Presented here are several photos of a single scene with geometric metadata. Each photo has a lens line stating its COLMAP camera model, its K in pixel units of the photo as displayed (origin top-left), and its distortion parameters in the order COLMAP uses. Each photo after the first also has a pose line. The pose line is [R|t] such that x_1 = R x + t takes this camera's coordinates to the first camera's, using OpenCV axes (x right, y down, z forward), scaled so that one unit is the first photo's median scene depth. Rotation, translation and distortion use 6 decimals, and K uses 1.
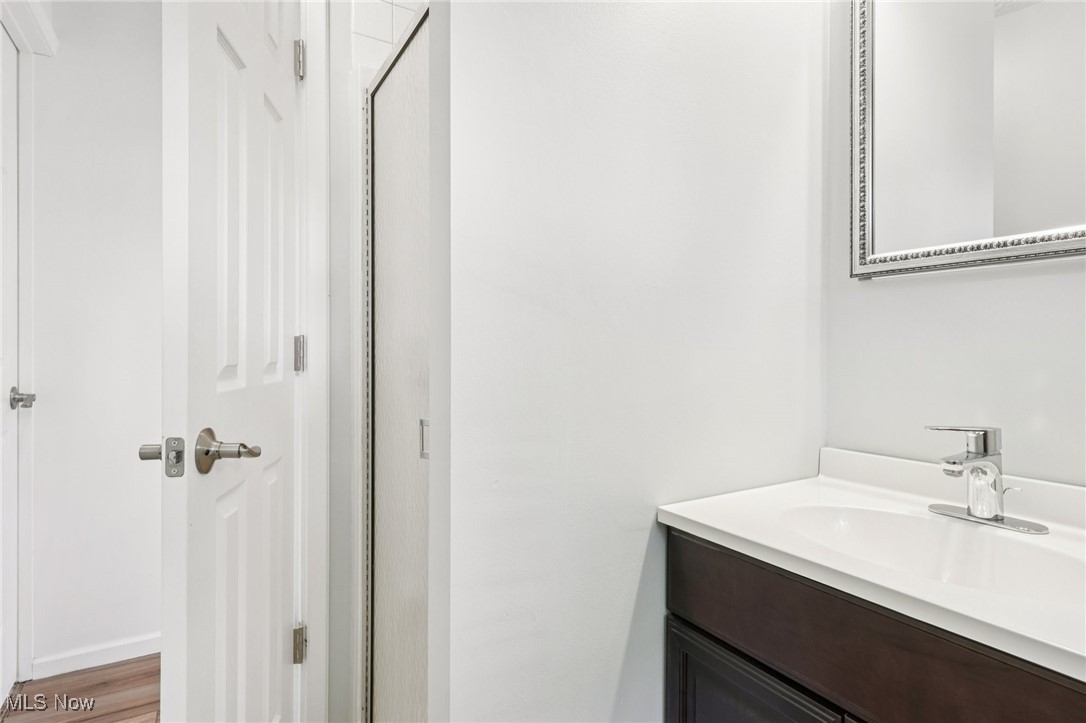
lens RADIAL K [[597.1, 0, 539.6], [0, 597.1, 356.1], [0, 0, 1]] dist [0.037036, 0.004304]
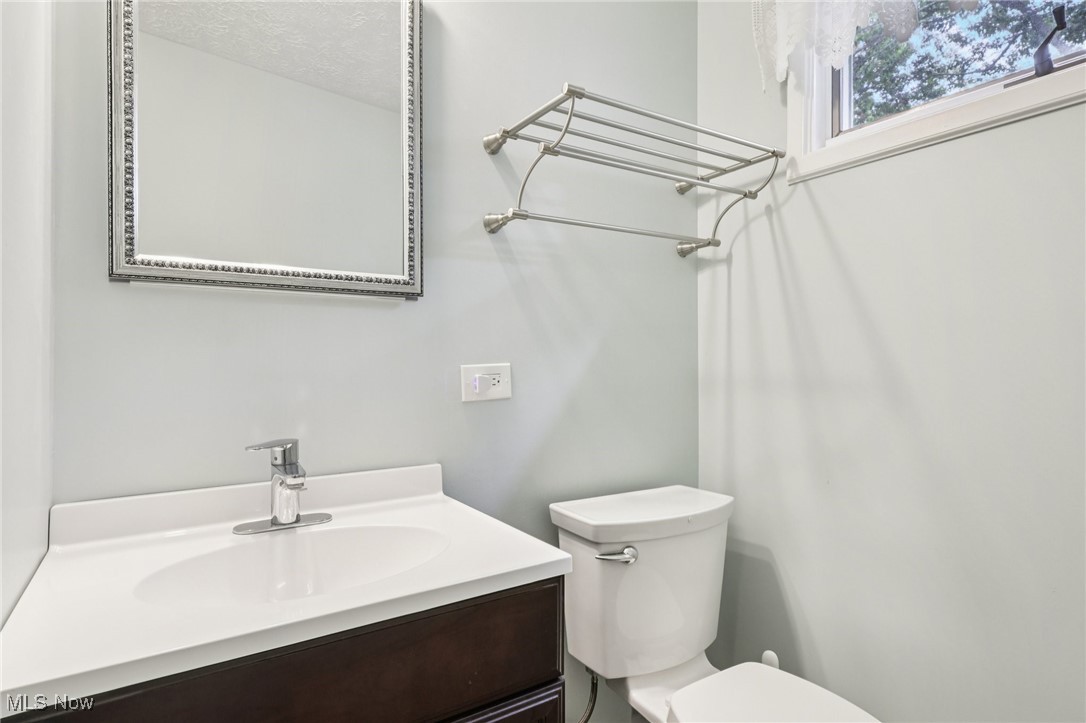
lens RADIAL K [[597.1, 0, 538.9], [0, 597.1, 363.7], [0, 0, 1]] dist [0.037036, 0.004304]
pose [[-0.024683, 0.005588, 0.999680, -0.304068], [0.016632, 0.999848, -0.005178, -0.004185], [-0.999557, 0.016499, -0.024772, 0.494505]]
